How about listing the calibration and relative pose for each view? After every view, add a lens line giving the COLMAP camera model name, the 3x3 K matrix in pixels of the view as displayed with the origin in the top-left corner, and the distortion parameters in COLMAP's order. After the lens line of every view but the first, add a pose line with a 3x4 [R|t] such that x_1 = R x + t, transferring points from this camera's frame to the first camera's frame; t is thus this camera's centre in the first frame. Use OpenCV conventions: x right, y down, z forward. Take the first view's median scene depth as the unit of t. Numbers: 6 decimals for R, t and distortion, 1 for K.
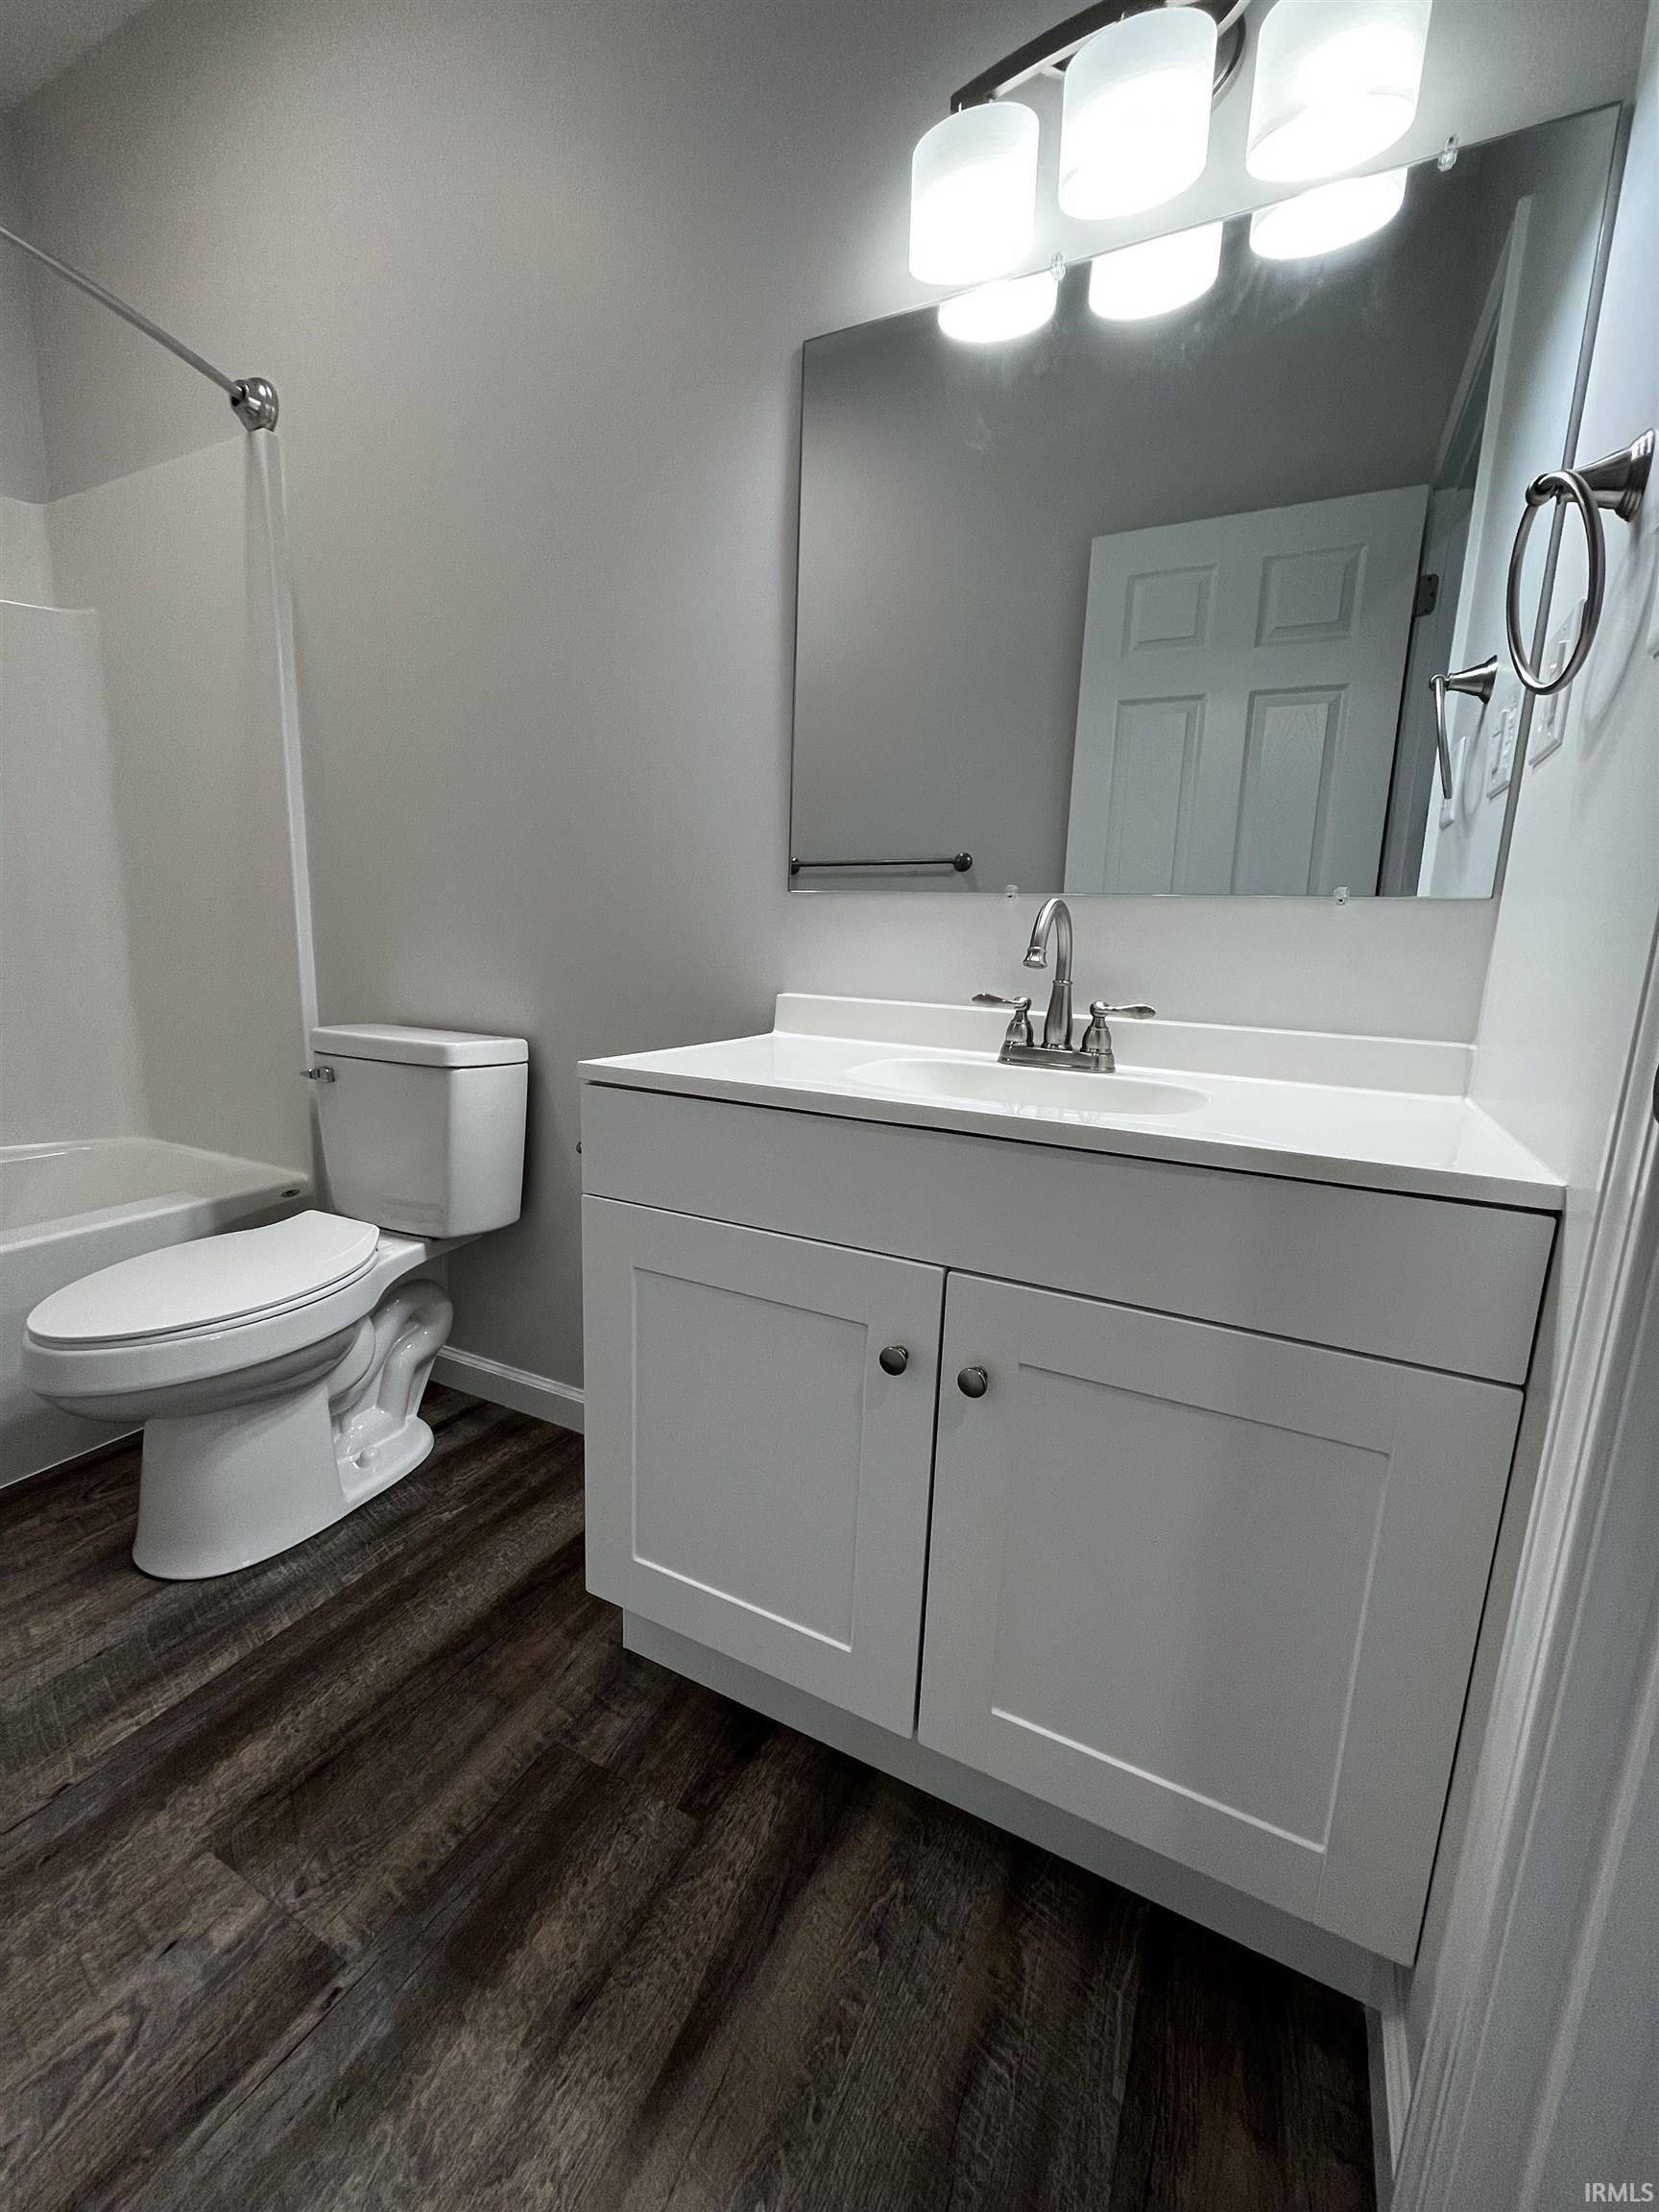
lens RADIAL K [[889.8, 0, 829.5], [0, 889.8, 1106.0], [0, 0, 1]] dist [-0.003293, -0.000014]
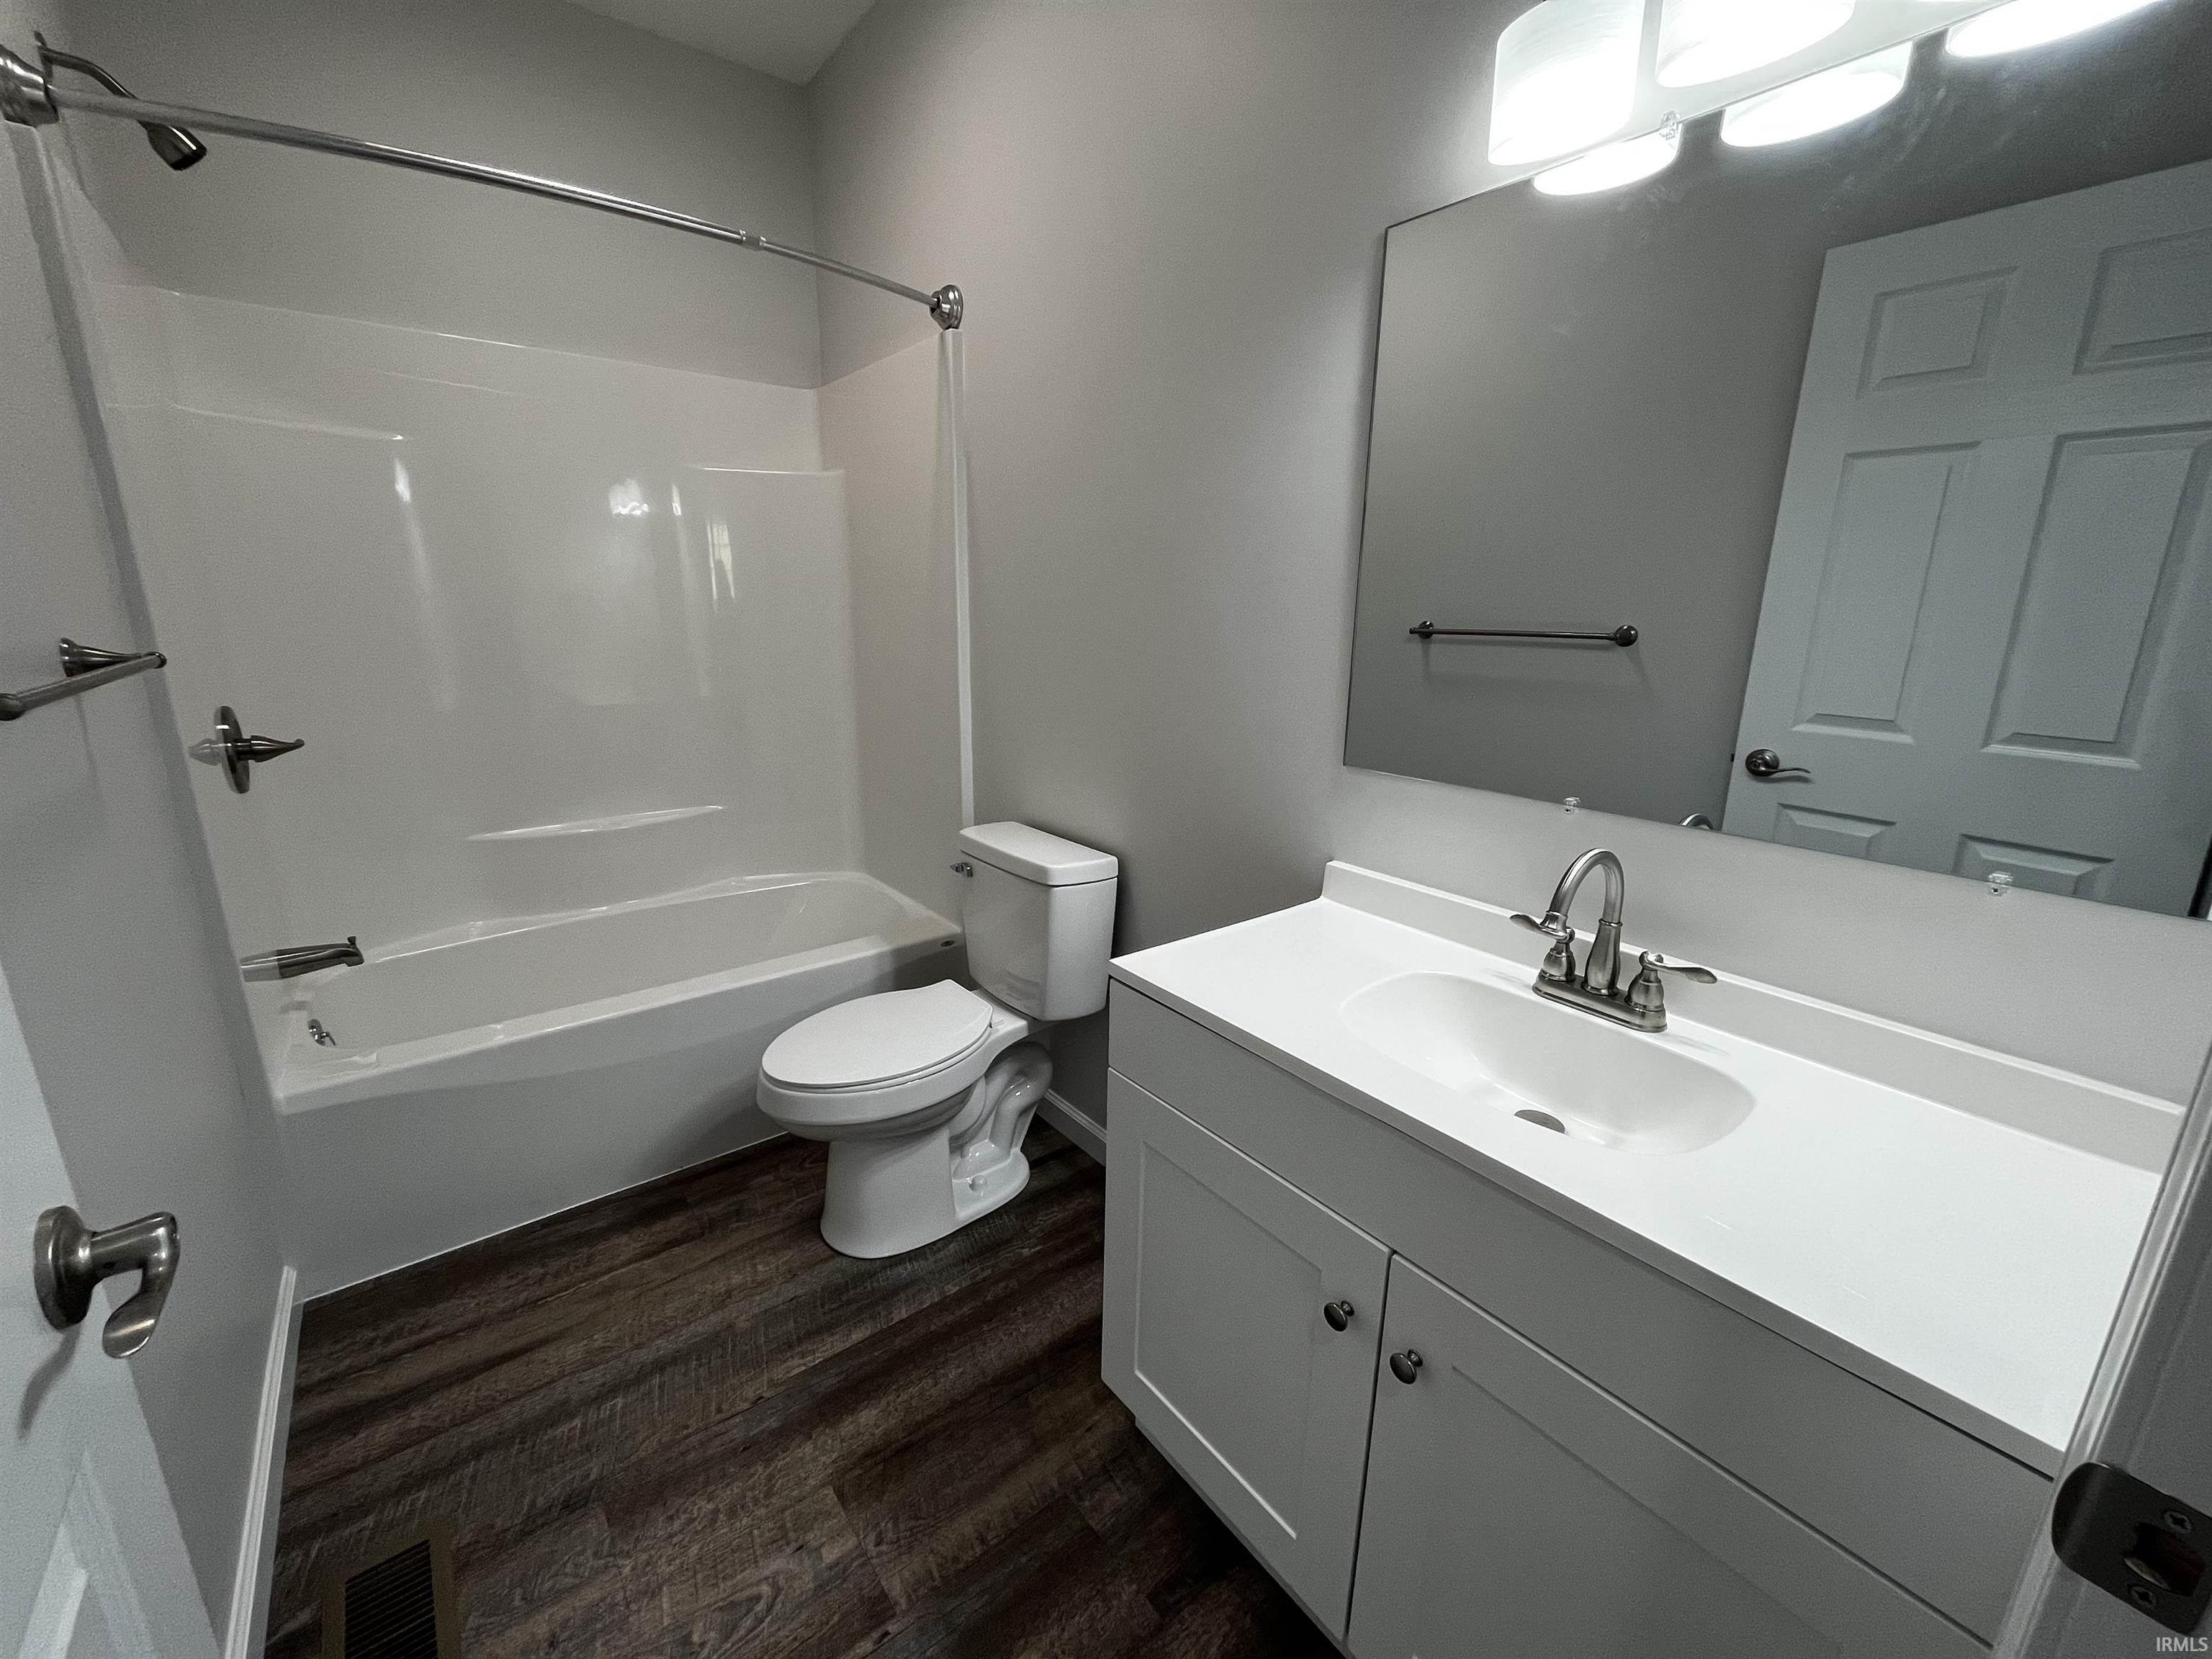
lens RADIAL K [[889.8, 0, 1102.7], [0, 889.8, 827.8], [0, 0, 1]] dist [-0.003293, -0.000014]
pose [[0.903888, 0.081854, -0.419864, 0.161914], [-0.058483, 0.995952, 0.068261, -0.262143], [0.423752, -0.037146, 0.905016, -0.047036]]
